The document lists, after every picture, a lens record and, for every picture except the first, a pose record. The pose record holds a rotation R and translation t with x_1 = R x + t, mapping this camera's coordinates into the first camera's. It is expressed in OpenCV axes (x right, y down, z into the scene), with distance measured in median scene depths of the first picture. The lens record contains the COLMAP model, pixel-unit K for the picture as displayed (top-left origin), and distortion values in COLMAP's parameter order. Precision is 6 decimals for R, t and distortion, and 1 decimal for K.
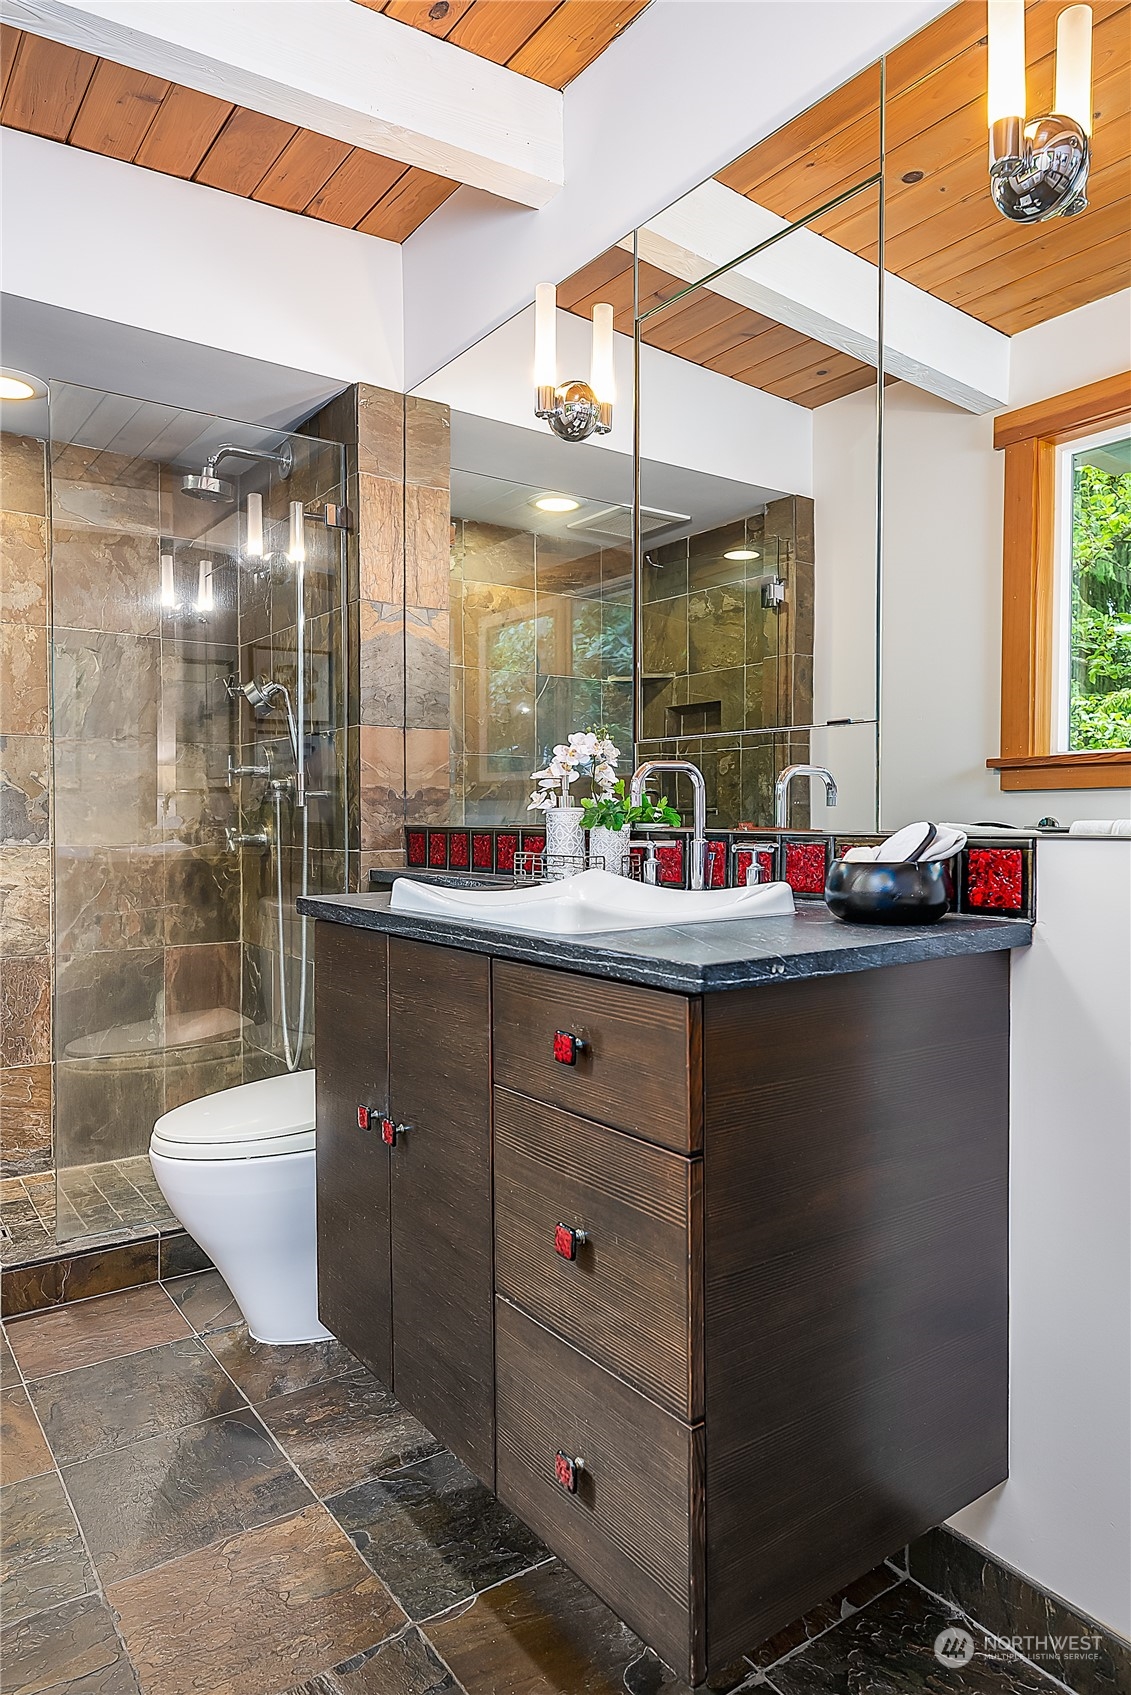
lens RADIAL K [[1067.3, 0, 565.5], [0, 1067.3, 847.5], [0, 0, 1]] dist [0.004745, 0.000128]
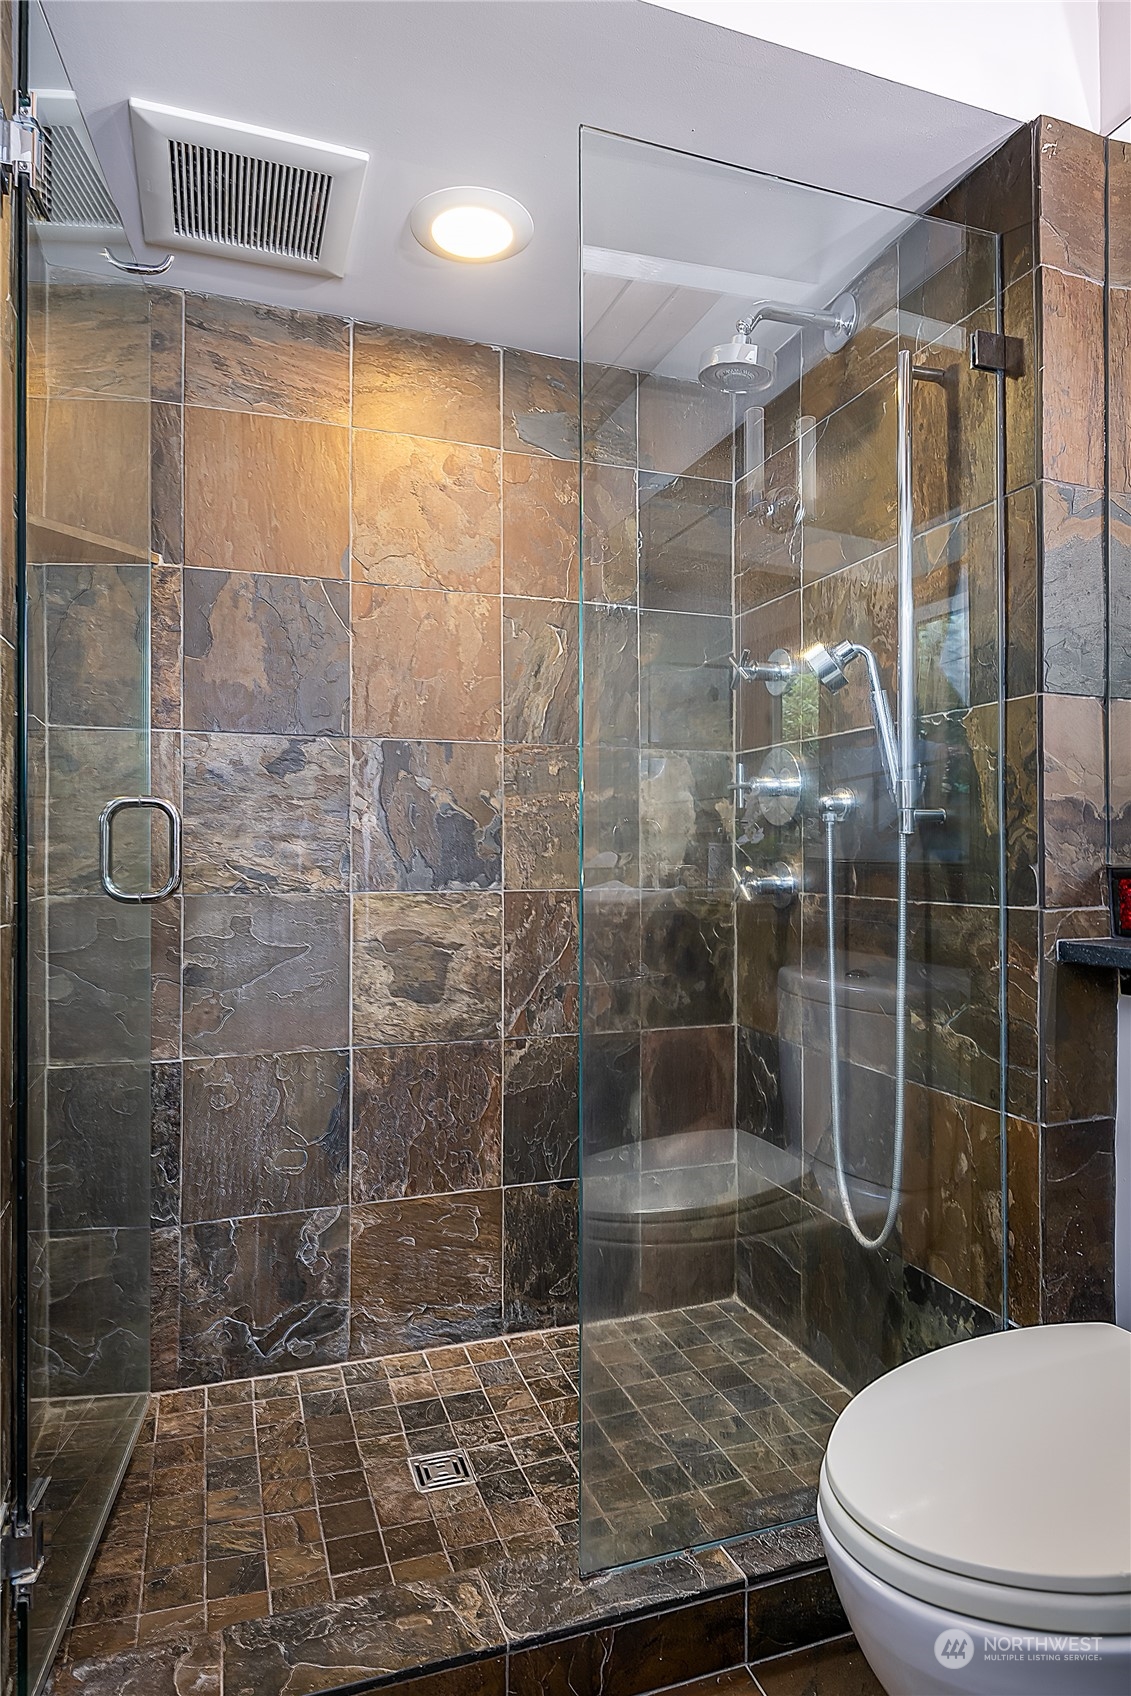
lens RADIAL K [[983.4, 0, 563.0], [0, 983.4, 864.5], [0, 0, 1]] dist [0.000683, -0.000528]
pose [[0.962850, 0.003514, -0.270015, -0.258527], [-0.008454, 0.999817, -0.017136, -0.008247], [0.269905, 0.018782, 0.962704, 0.356907]]
